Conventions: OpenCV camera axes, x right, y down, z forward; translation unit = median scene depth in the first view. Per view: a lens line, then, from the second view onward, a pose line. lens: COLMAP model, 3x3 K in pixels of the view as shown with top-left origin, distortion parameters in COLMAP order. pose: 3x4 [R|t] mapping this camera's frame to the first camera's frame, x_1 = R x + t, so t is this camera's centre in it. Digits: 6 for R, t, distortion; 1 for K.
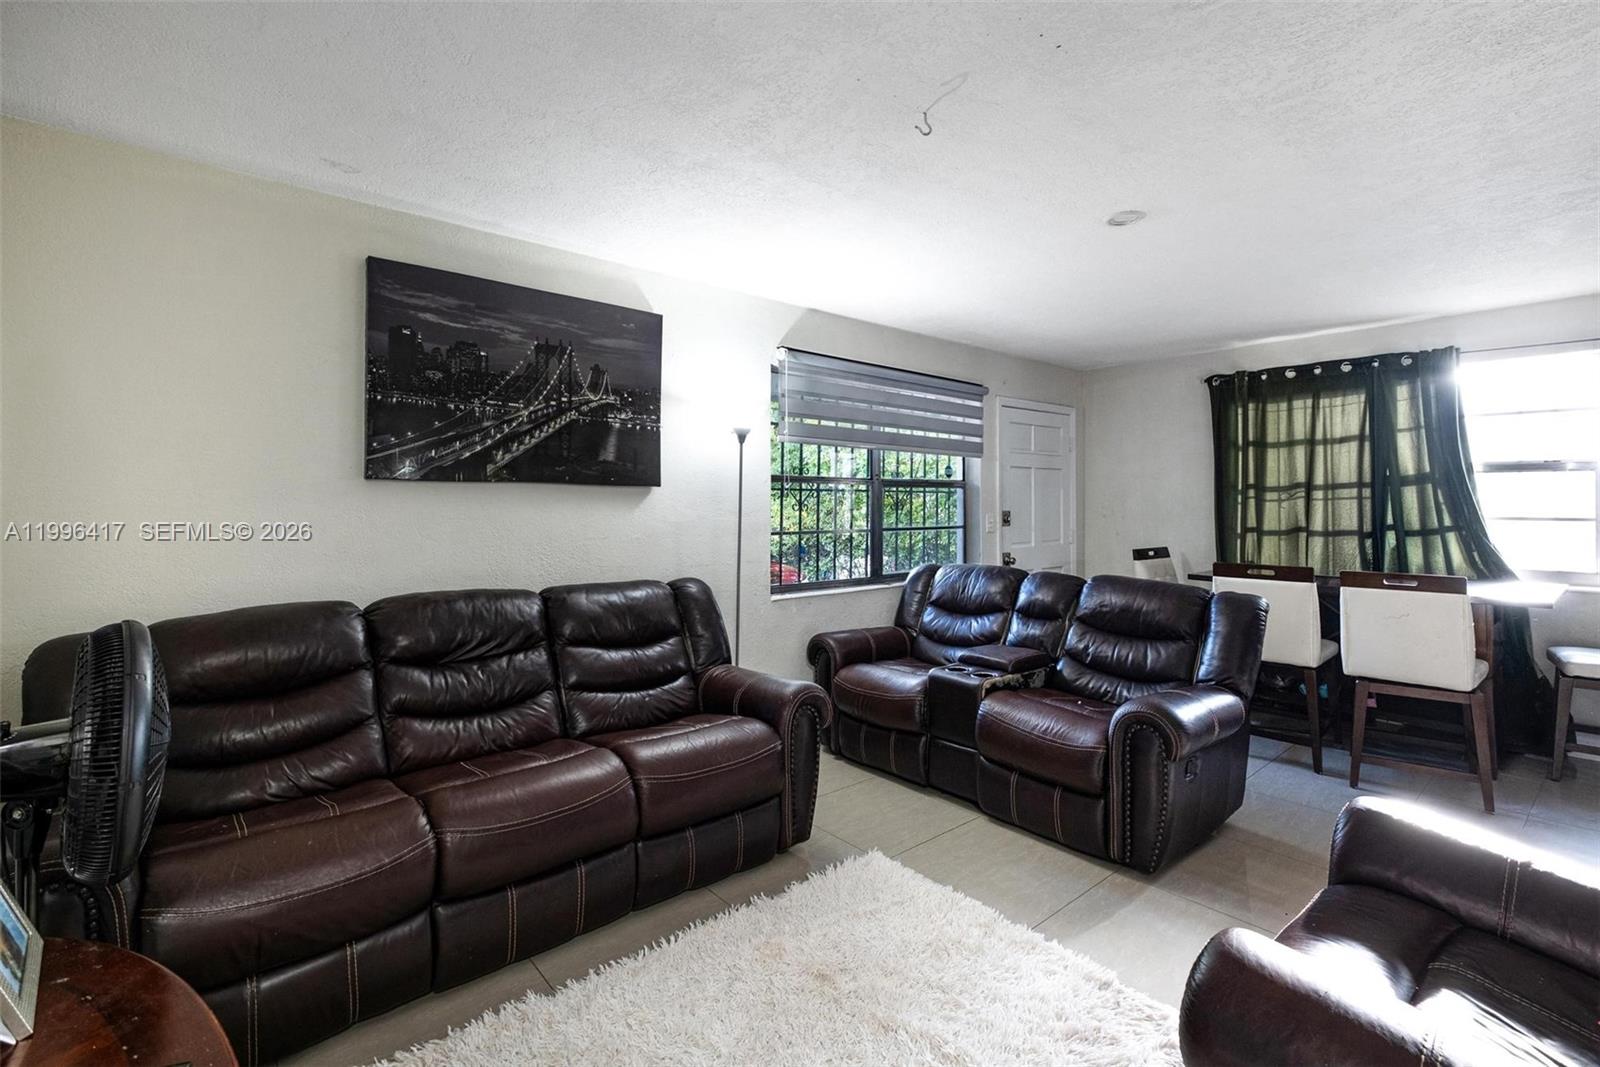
lens RADIAL K [[731.0, 0, 821.0], [0, 731.0, 494.3], [0, 0, 1]] dist [0.000301, -0.000176]
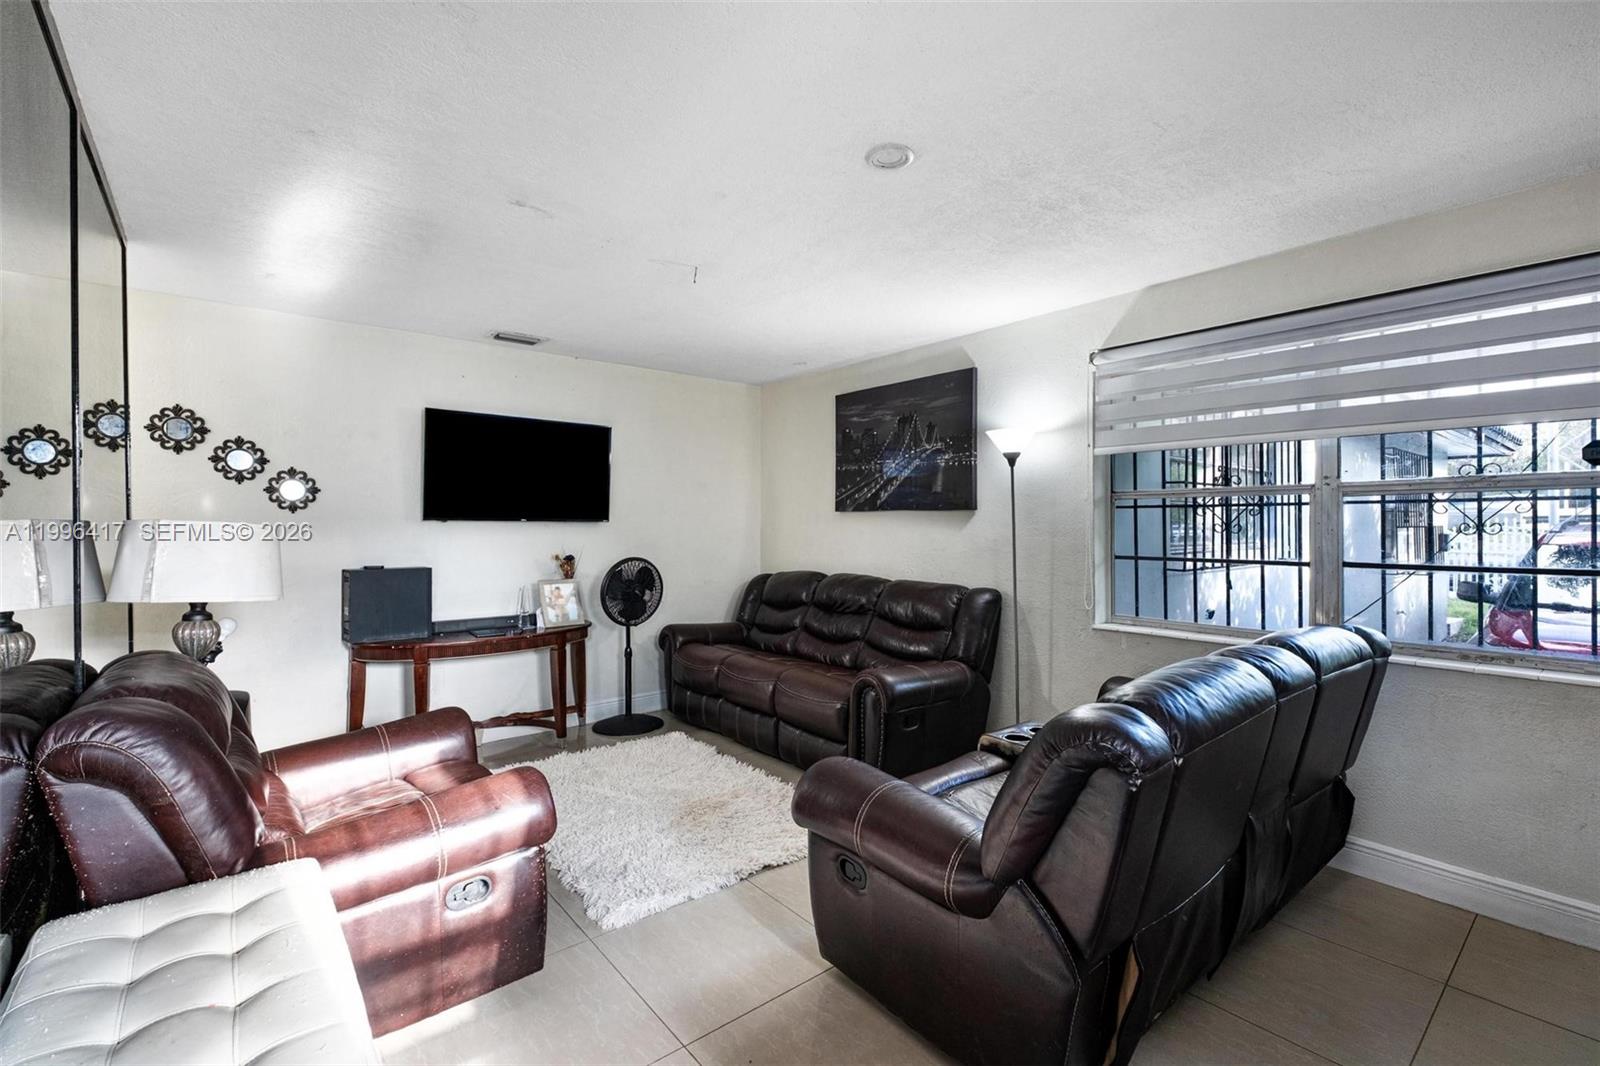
lens RADIAL K [[698.2, 0, 812.1], [0, 698.2, 527.7], [0, 0, 1]] dist [-0.002846, -0.000965]
pose [[-0.032988, 0.001593, -0.999454, 1.005007], [0.014519, 0.999894, 0.001115, 0.015522], [0.999350, -0.014475, -0.033008, 0.814863]]
